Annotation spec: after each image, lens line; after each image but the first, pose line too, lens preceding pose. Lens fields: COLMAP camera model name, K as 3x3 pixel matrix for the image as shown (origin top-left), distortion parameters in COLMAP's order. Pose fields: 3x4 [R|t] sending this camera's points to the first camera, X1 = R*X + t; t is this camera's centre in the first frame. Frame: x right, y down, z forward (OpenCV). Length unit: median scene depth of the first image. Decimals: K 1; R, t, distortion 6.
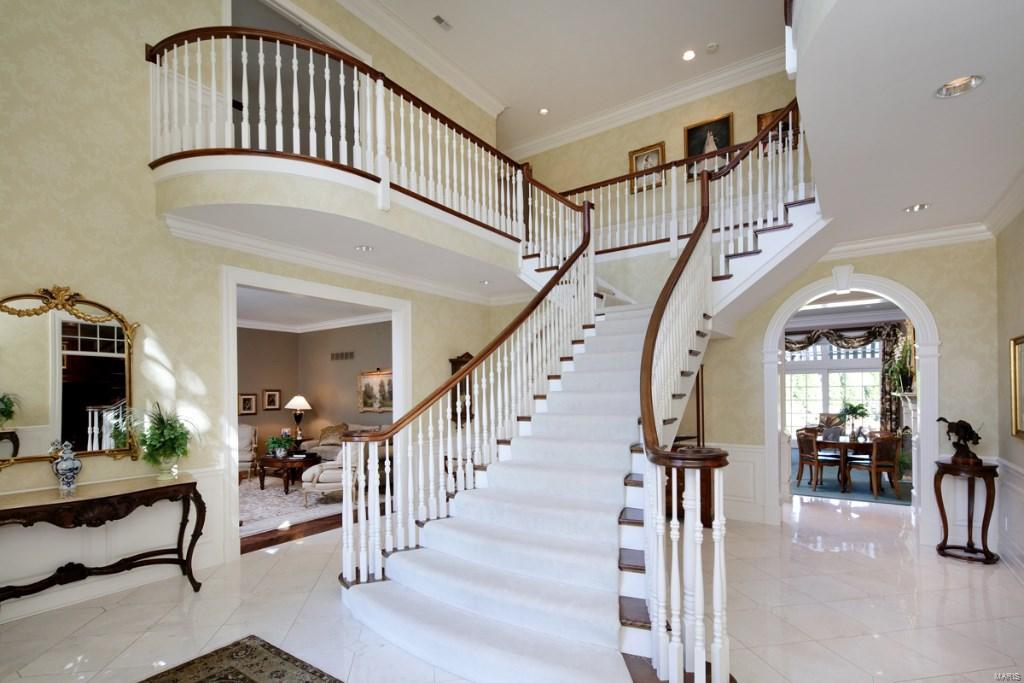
lens RADIAL K [[502.9, 0, 511.7], [0, 502.9, 390.4], [0, 0, 1]] dist [0.035804, -0.000686]
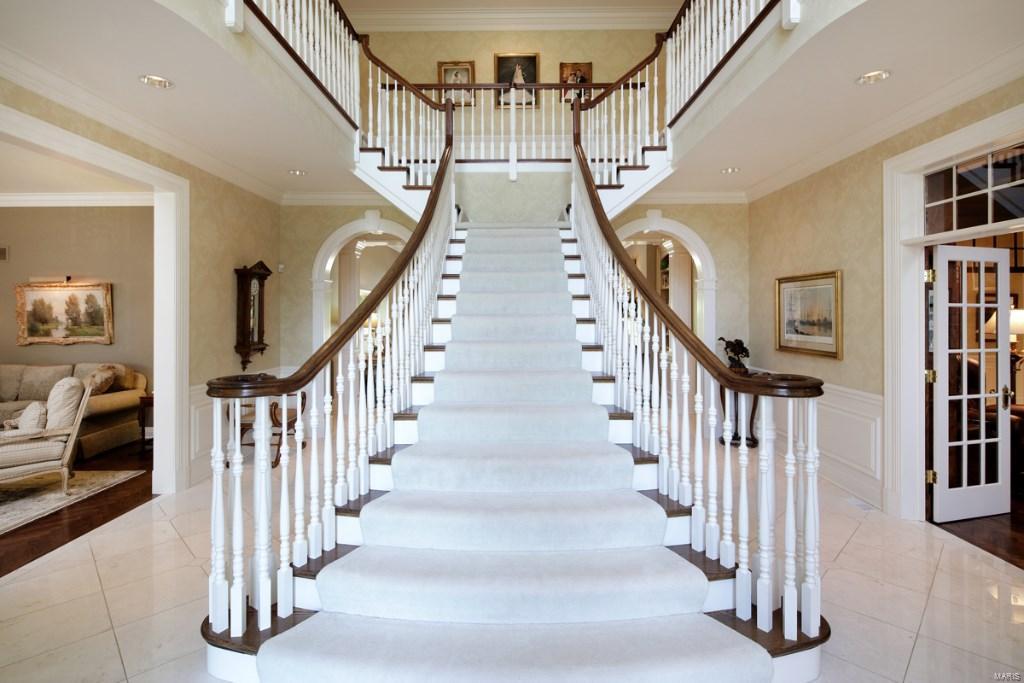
lens RADIAL K [[498.3, 0, 511.8], [0, 498.3, 307.3], [0, 0, 1]] dist [0.046708, -0.000205]
pose [[0.826970, 0.014668, 0.562054, -0.241807], [-0.009169, 0.999879, -0.012602, -0.001524], [-0.562171, 0.005268, 0.827004, 0.204420]]
